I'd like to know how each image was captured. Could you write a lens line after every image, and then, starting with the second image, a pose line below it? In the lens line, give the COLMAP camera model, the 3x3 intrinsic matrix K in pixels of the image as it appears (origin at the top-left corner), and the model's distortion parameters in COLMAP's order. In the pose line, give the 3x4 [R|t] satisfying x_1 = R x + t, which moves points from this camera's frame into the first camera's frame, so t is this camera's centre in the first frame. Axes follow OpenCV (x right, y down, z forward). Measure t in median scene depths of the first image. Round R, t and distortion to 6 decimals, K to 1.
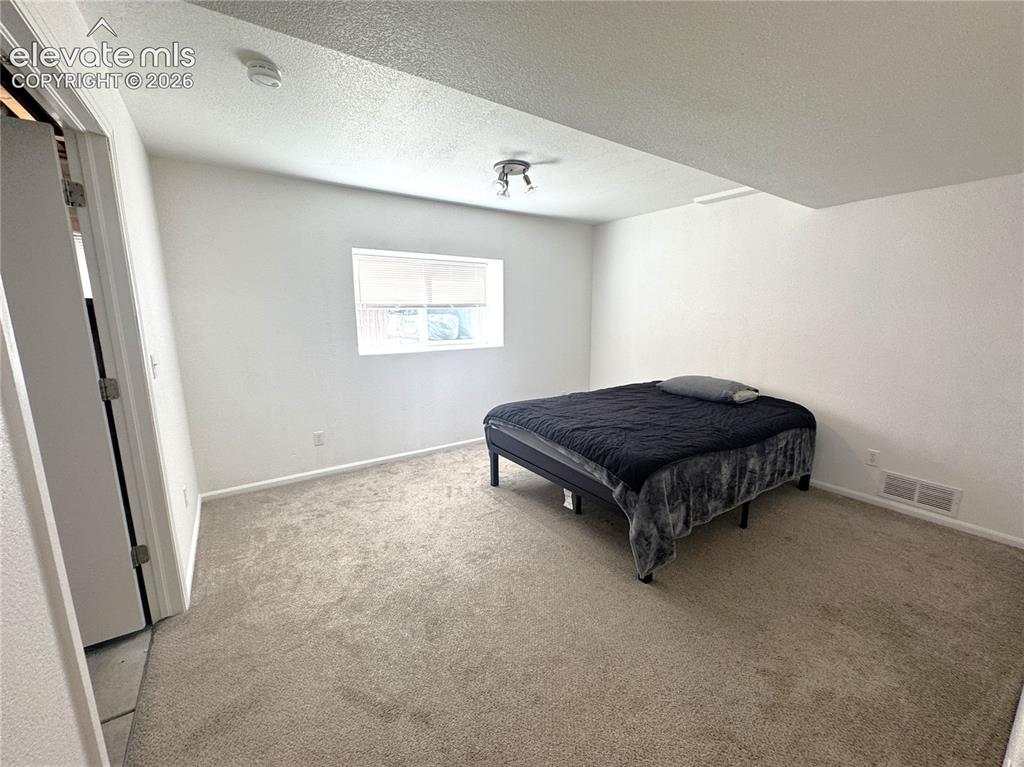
lens RADIAL K [[410.2, 0, 513.9], [0, 410.2, 383.6], [0, 0, 1]] dist [-0.000290, 0.000192]
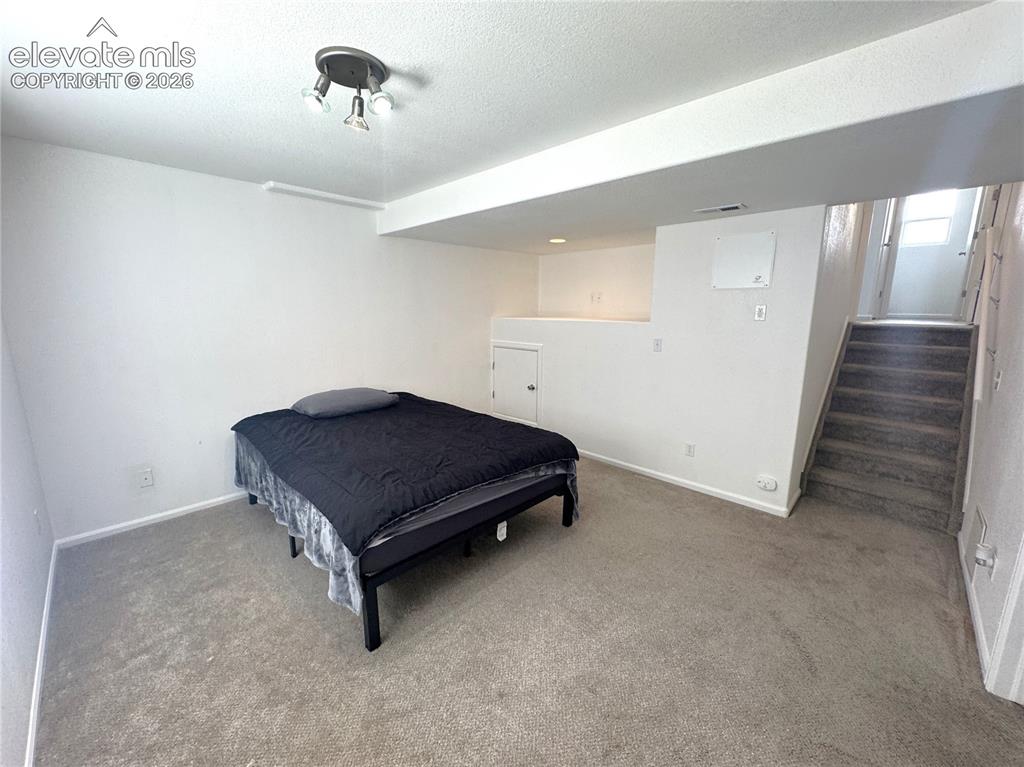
lens RADIAL K [[410.2, 0, 512.9], [0, 410.2, 382.7], [0, 0, 1]] dist [-0.000290, 0.000192]
pose [[-0.191105, -0.179052, 0.965101, -0.729414], [0.163893, 0.963599, 0.211227, -0.238115], [-0.967790, 0.198540, -0.154803, 1.097831]]
